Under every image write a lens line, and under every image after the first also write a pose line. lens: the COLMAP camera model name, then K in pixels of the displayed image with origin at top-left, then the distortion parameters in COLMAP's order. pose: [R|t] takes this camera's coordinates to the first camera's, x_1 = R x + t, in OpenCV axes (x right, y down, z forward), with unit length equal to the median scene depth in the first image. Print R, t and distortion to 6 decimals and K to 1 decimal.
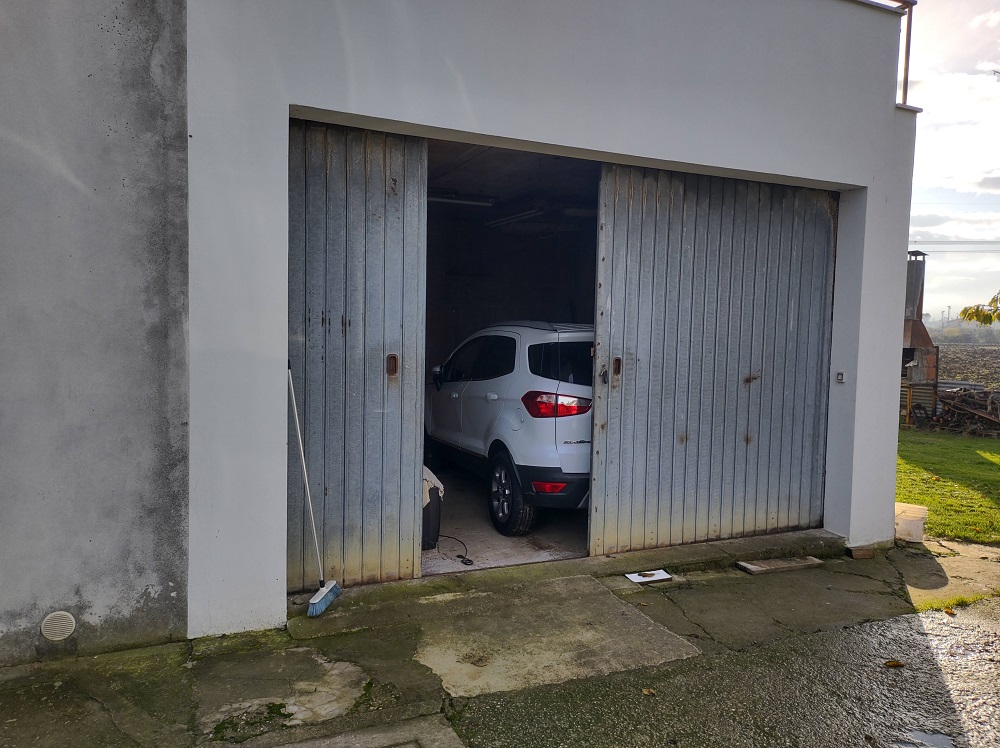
lens RADIAL K [[742.6, 0, 500.0], [0, 742.6, 376.6], [0, 0, 1]] dist [0.009577, -0.001775]
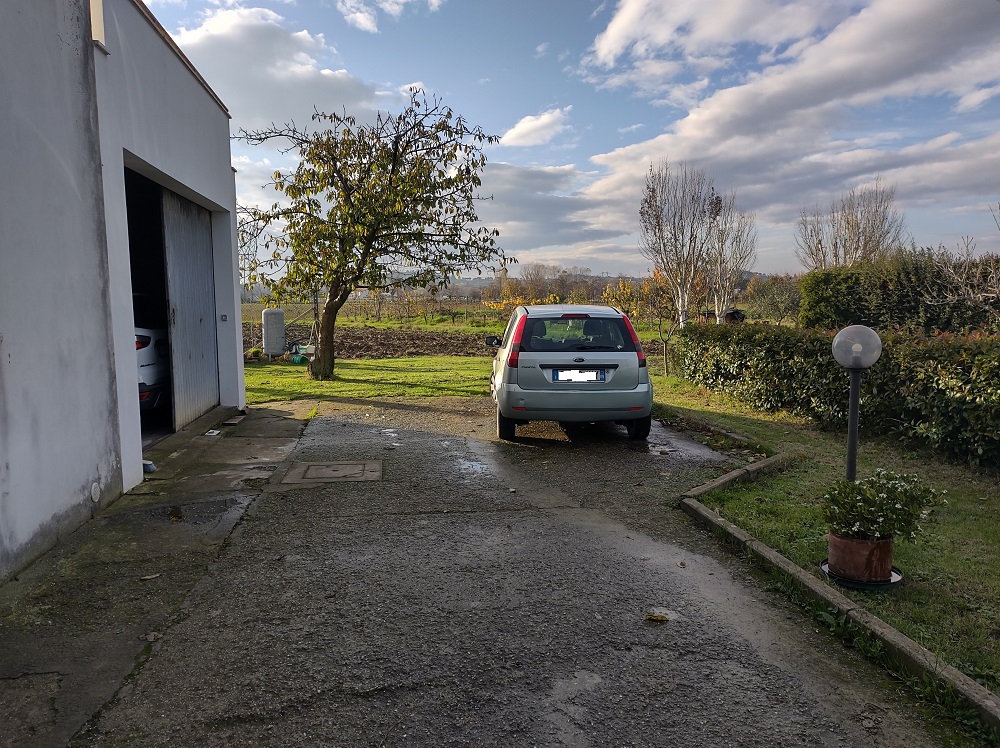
lens RADIAL K [[742.6, 0, 499.3], [0, 742.6, 379.1], [0, 0, 1]] dist [0.009577, -0.001775]
pose [[0.274263, -0.120697, 0.954050, -1.723365], [0.070627, 0.991941, 0.105188, 0.009370], [-0.959058, 0.038532, 0.280578, -0.198598]]
